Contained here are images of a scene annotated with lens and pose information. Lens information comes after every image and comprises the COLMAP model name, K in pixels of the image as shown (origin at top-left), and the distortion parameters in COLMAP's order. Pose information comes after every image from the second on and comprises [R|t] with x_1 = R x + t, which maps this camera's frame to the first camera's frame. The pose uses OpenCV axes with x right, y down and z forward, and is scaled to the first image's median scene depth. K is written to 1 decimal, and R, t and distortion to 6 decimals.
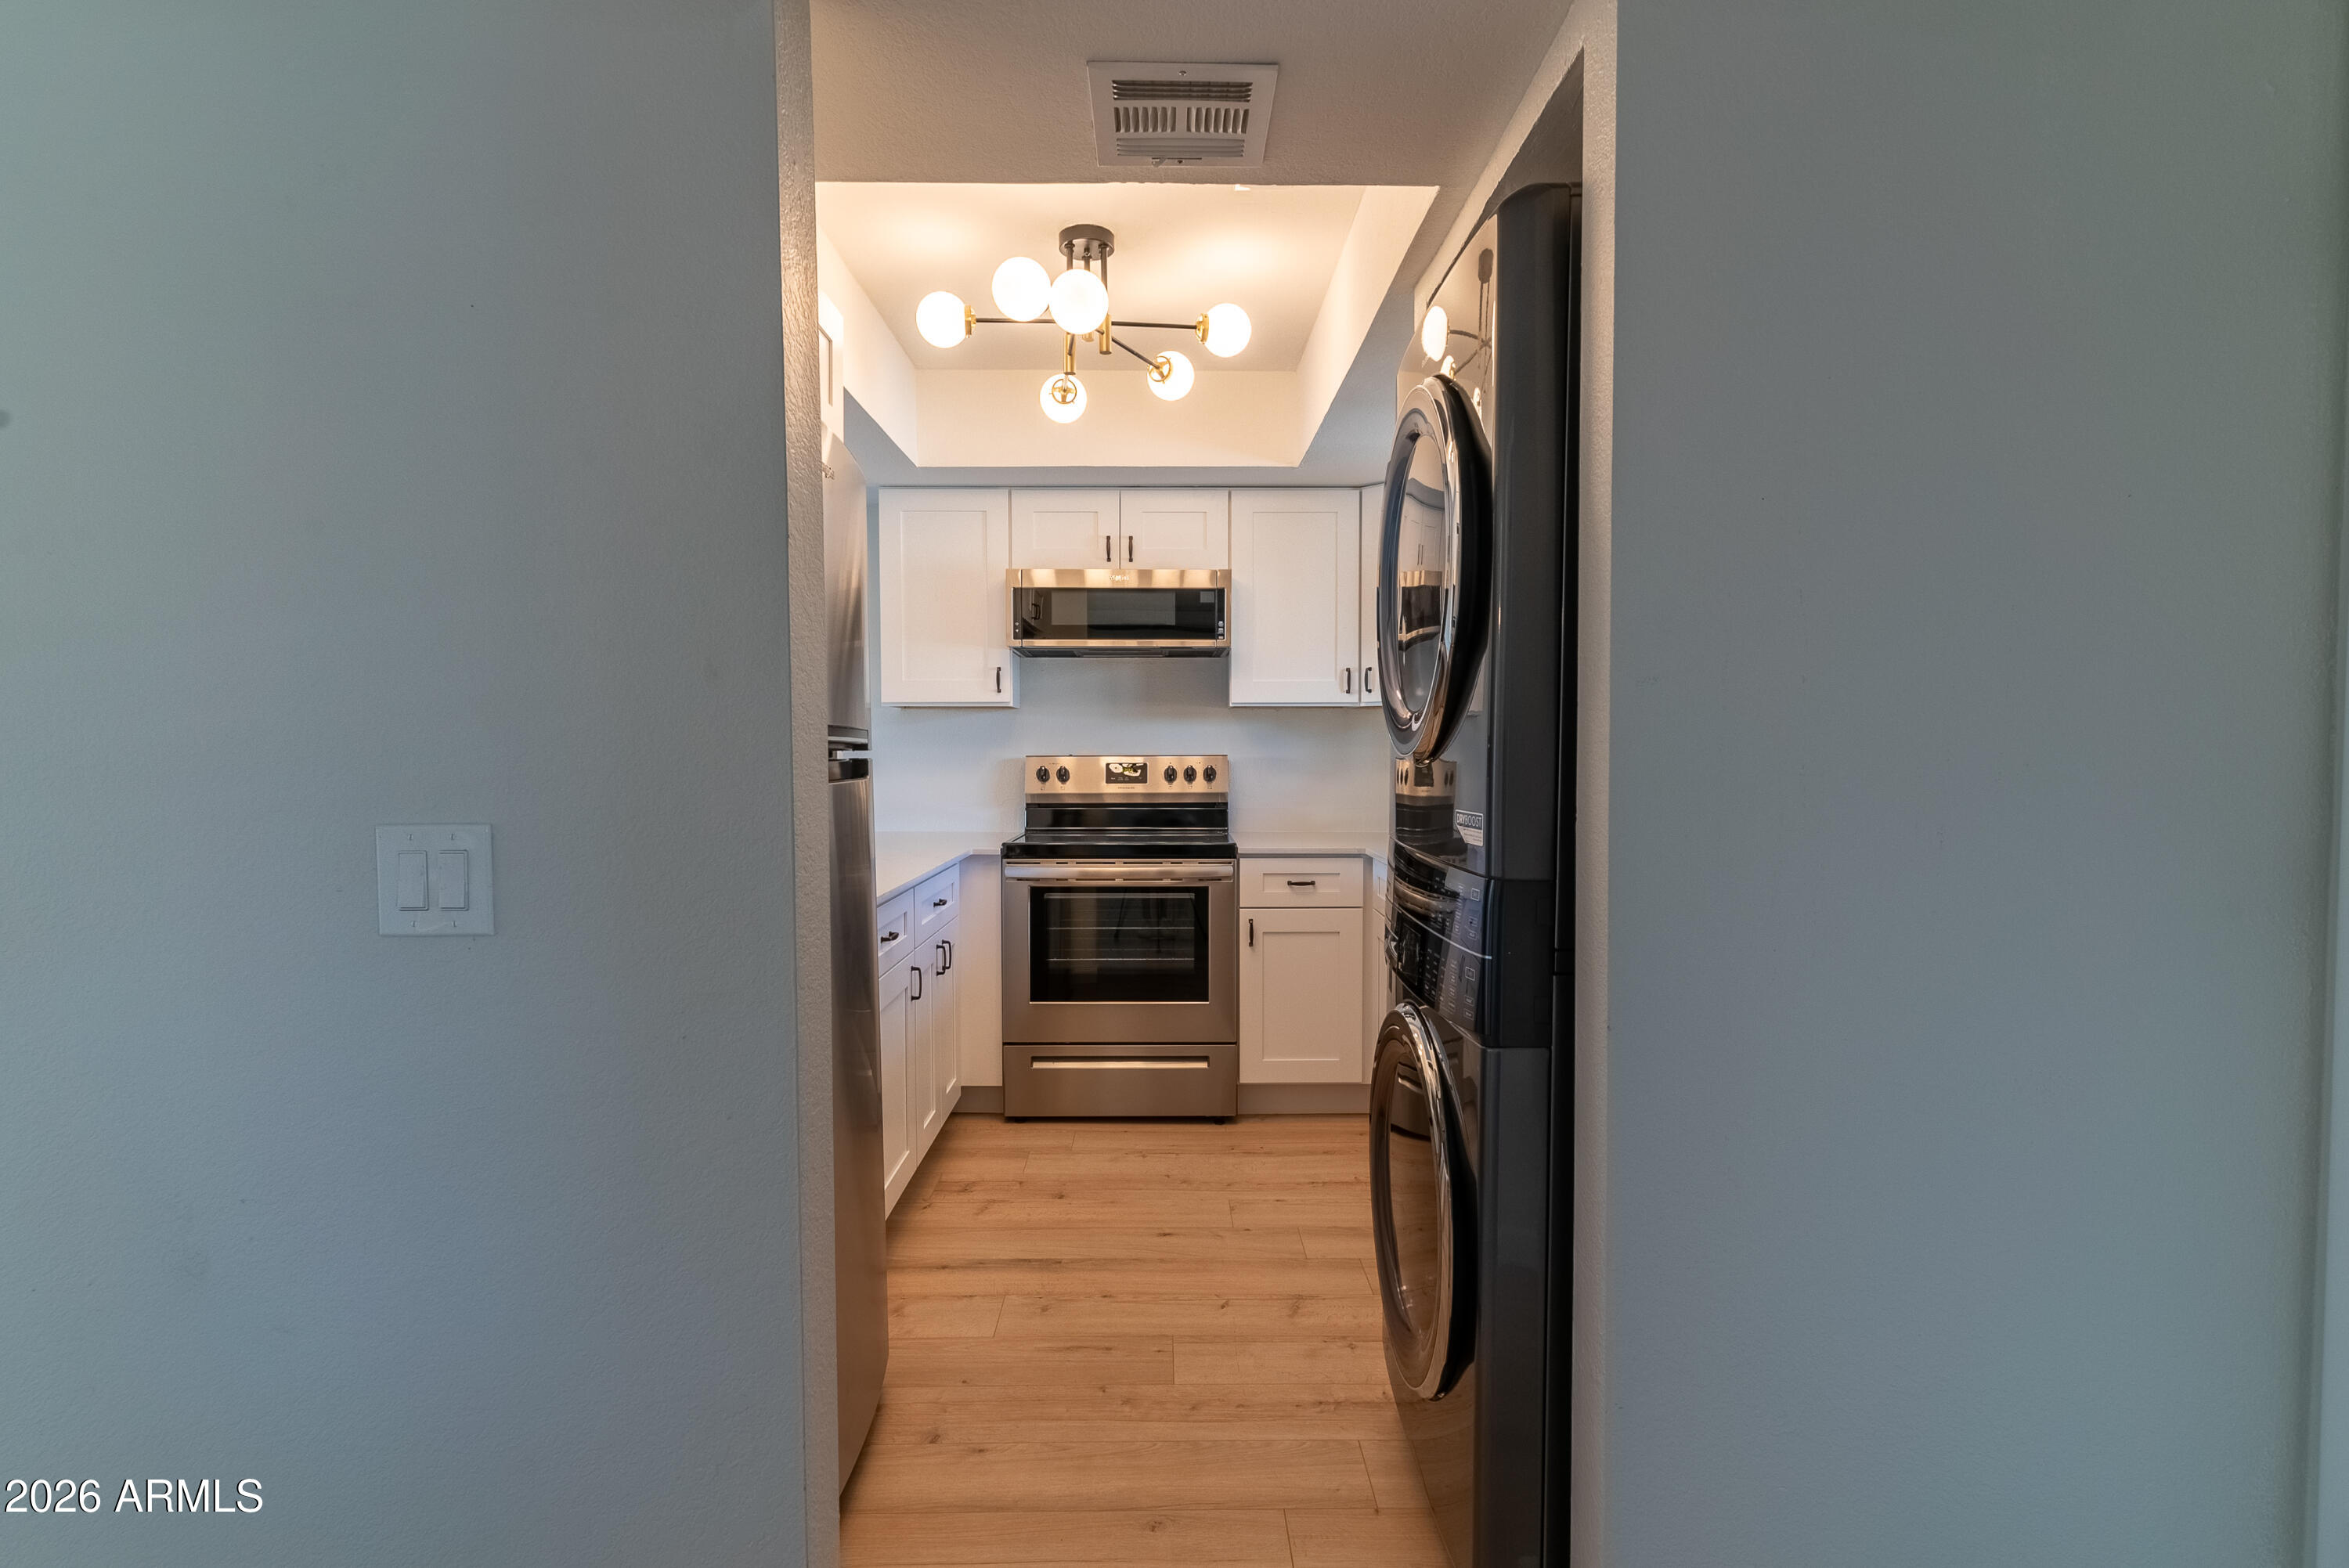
lens RADIAL K [[1123.4, 0, 1171.0], [0, 1123.4, 782.6], [0, 0, 1]] dist [-0.000310, -0.000127]
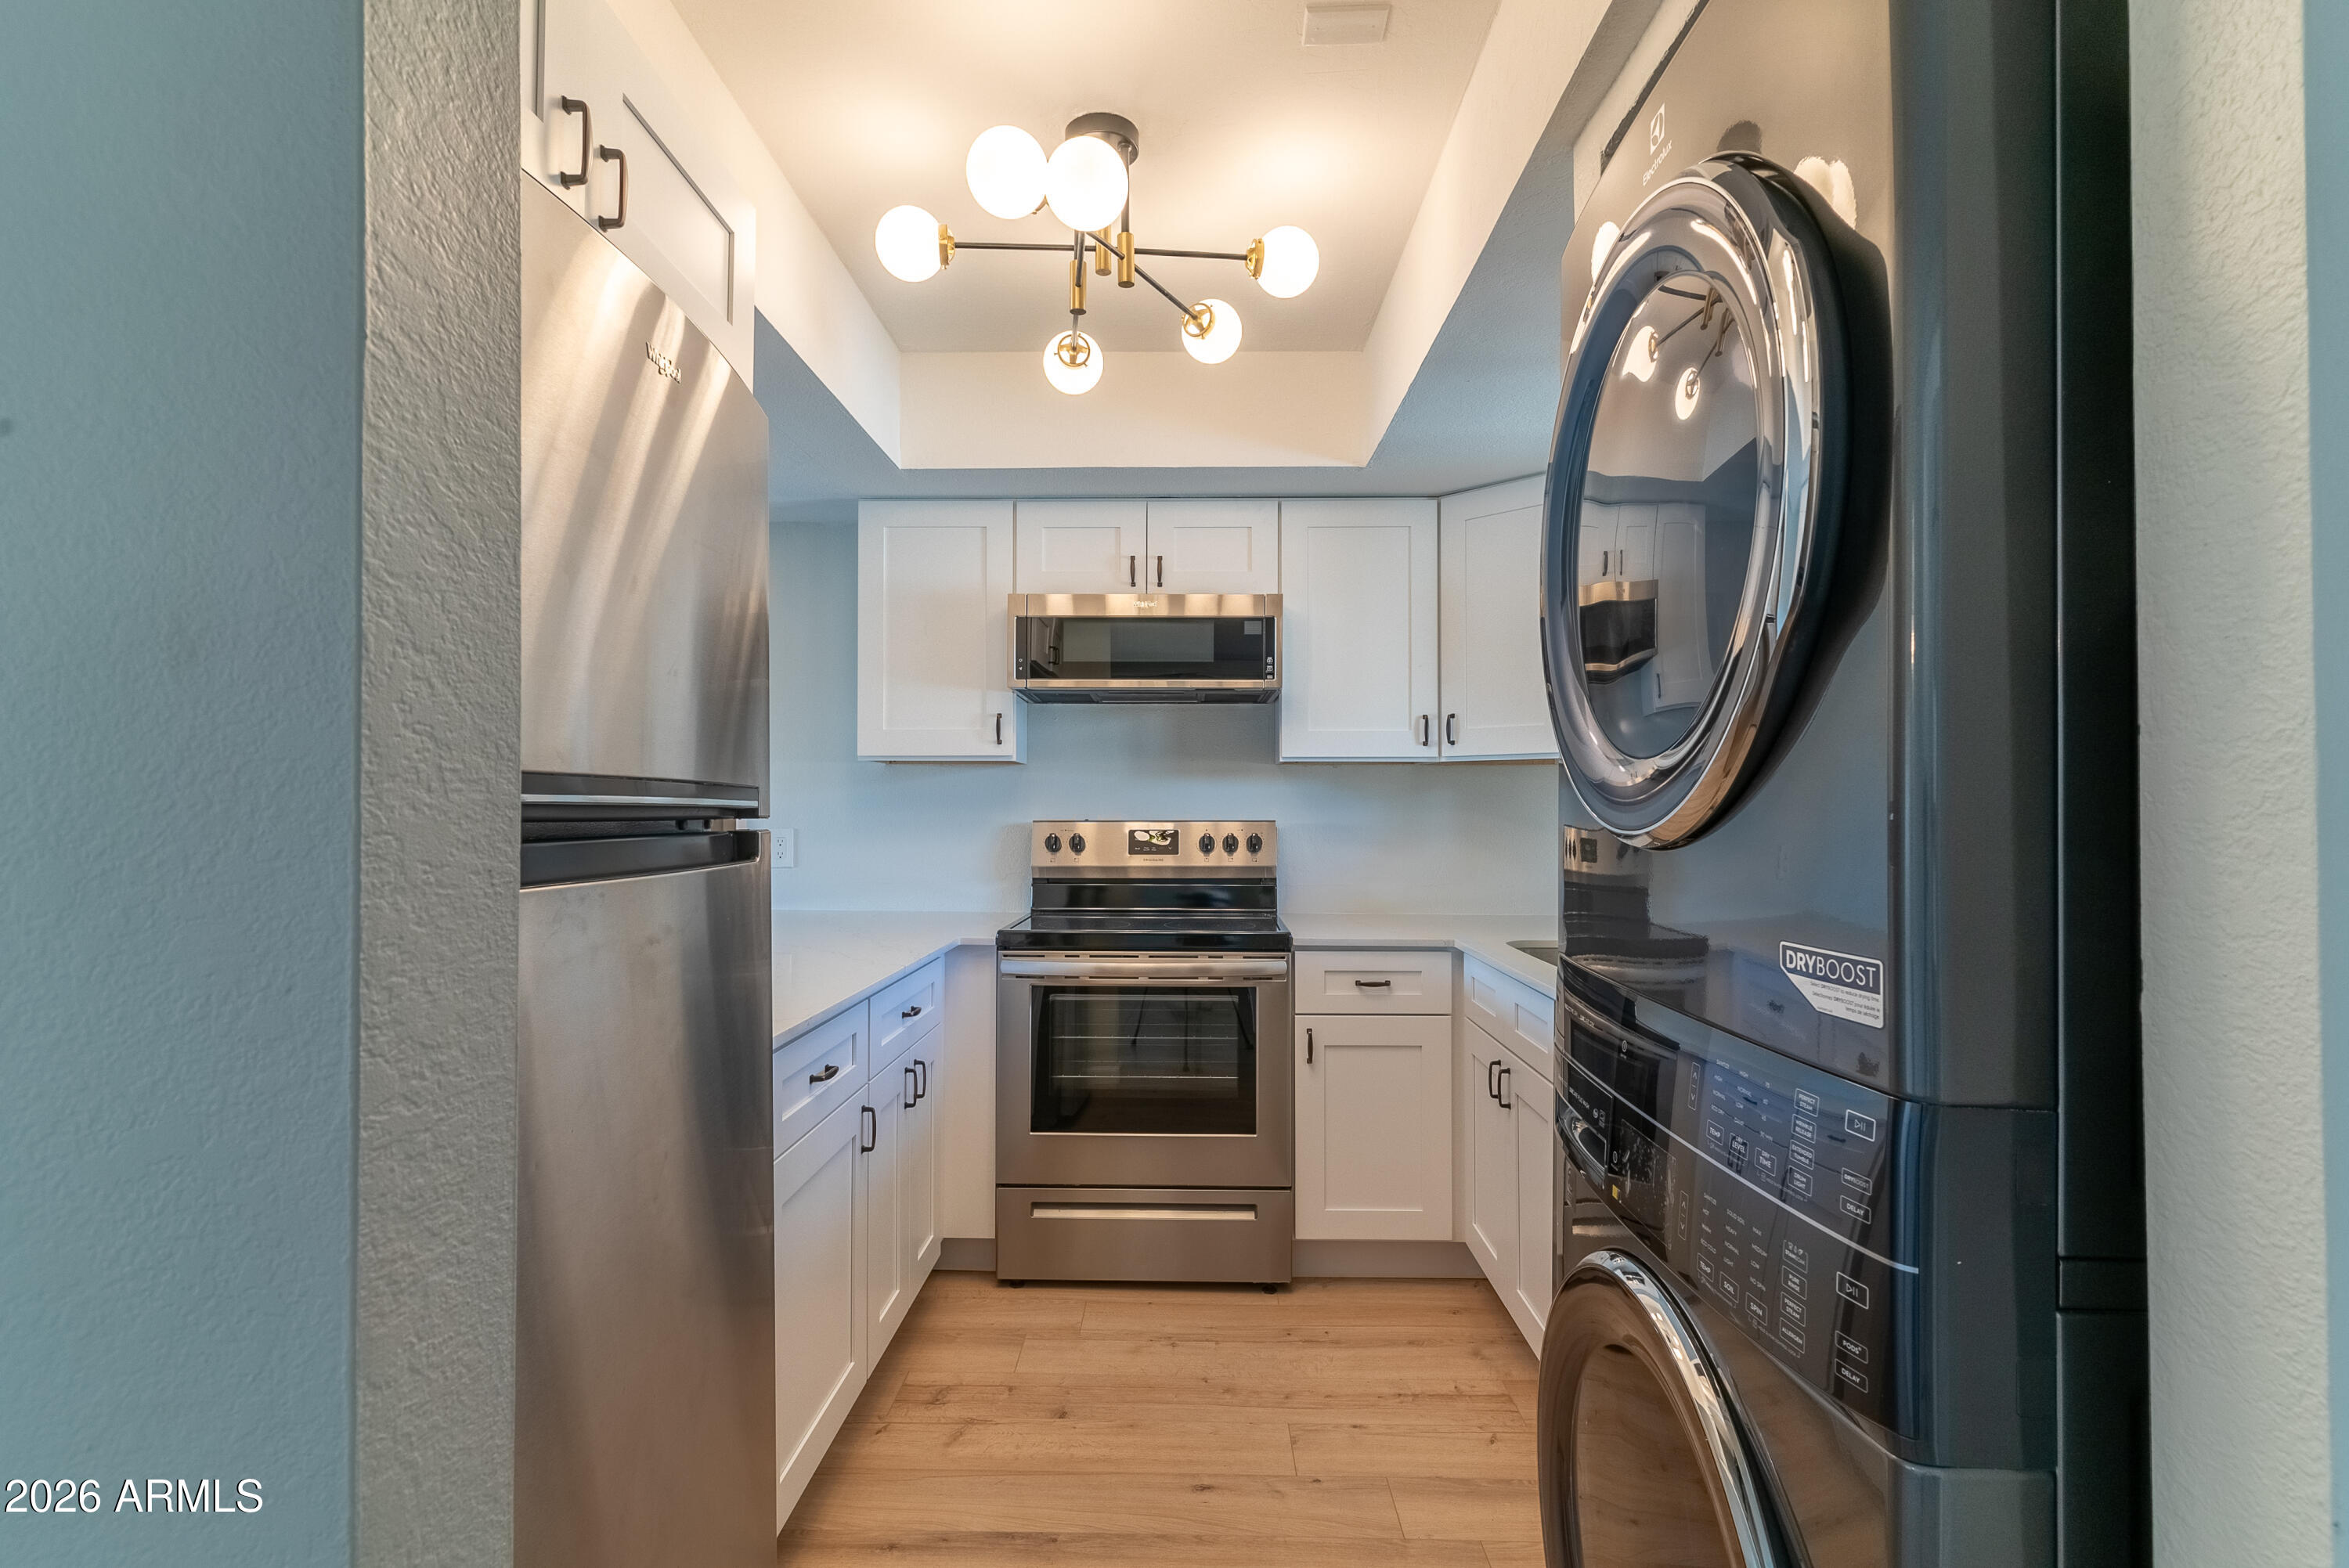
lens RADIAL K [[1123.4, 0, 1171.0], [0, 1123.4, 782.6], [0, 0, 1]] dist [-0.000310, -0.000127]
pose [[0.999654, 0.001900, -0.026242, -0.005962], [-0.003322, 0.998521, -0.054271, -0.008480], [0.026100, 0.054339, 0.998181, 0.196452]]
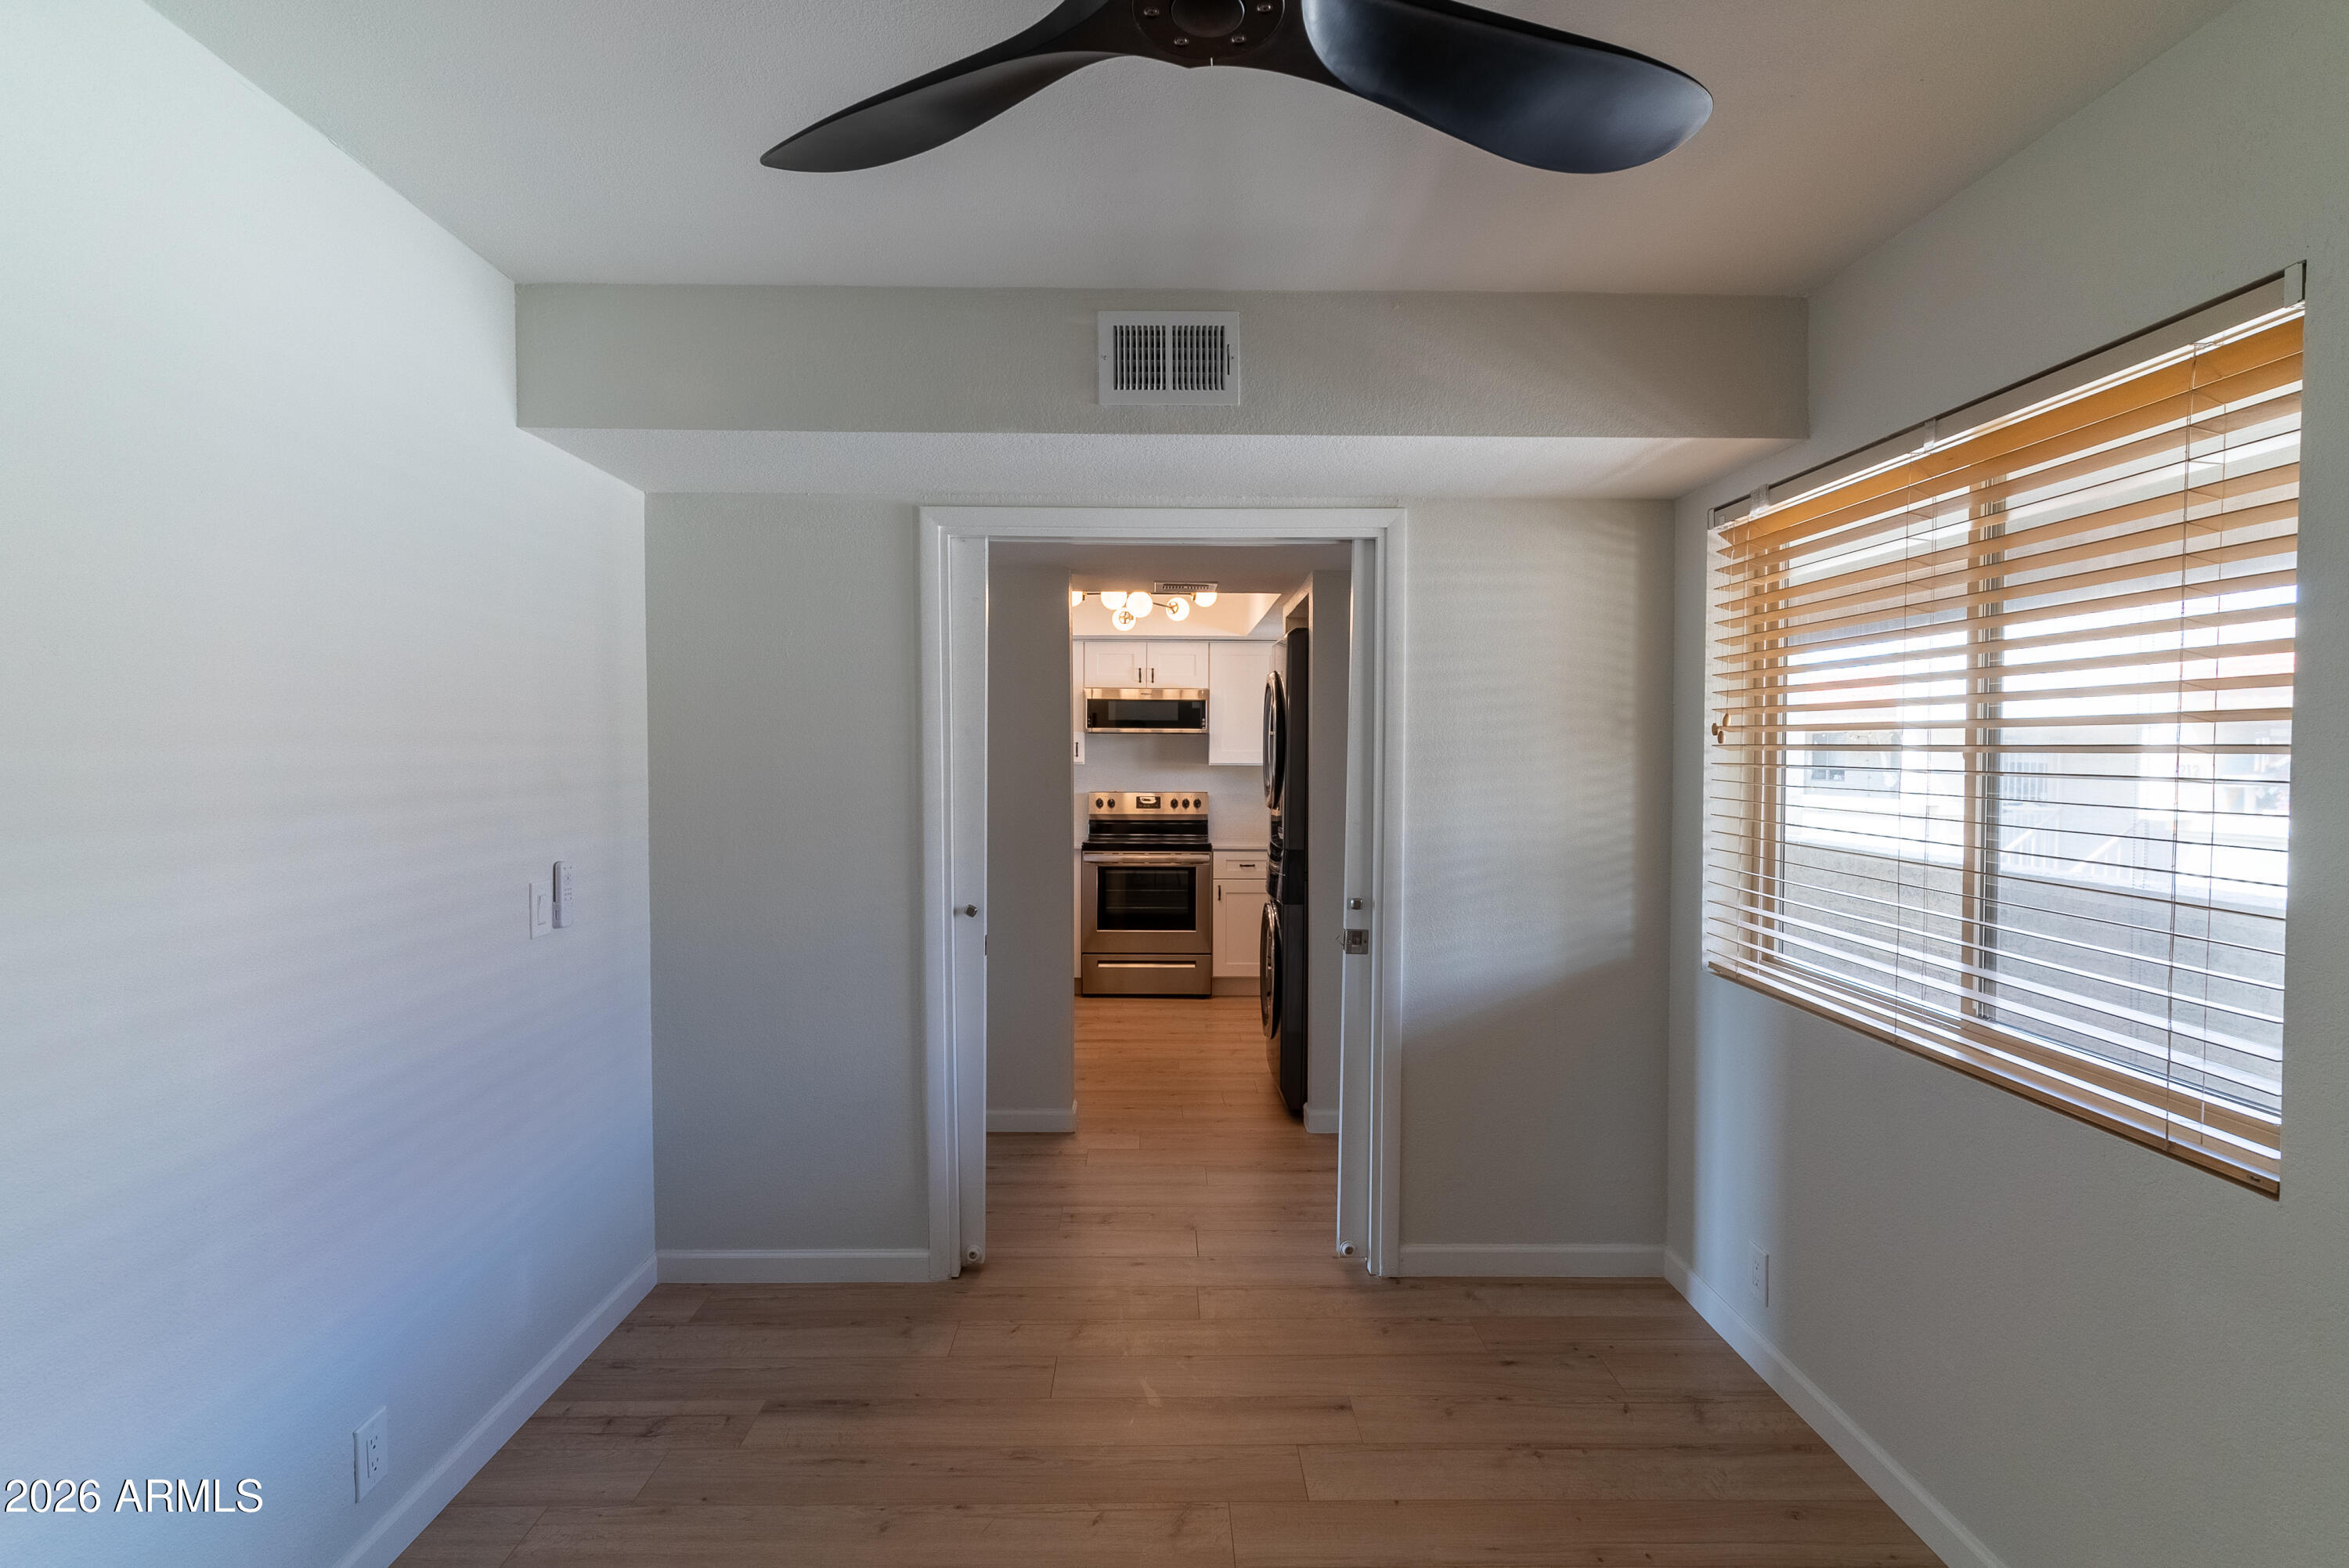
lens RADIAL K [[1123.4, 0, 1171.0], [0, 1123.4, 782.6], [0, 0, 1]] dist [-0.000310, -0.000127]
pose [[0.999972, 0.004271, 0.006190, -0.018505], [-0.004204, 0.999934, -0.010697, -0.023593], [-0.006235, 0.010670, 0.999924, -0.804343]]
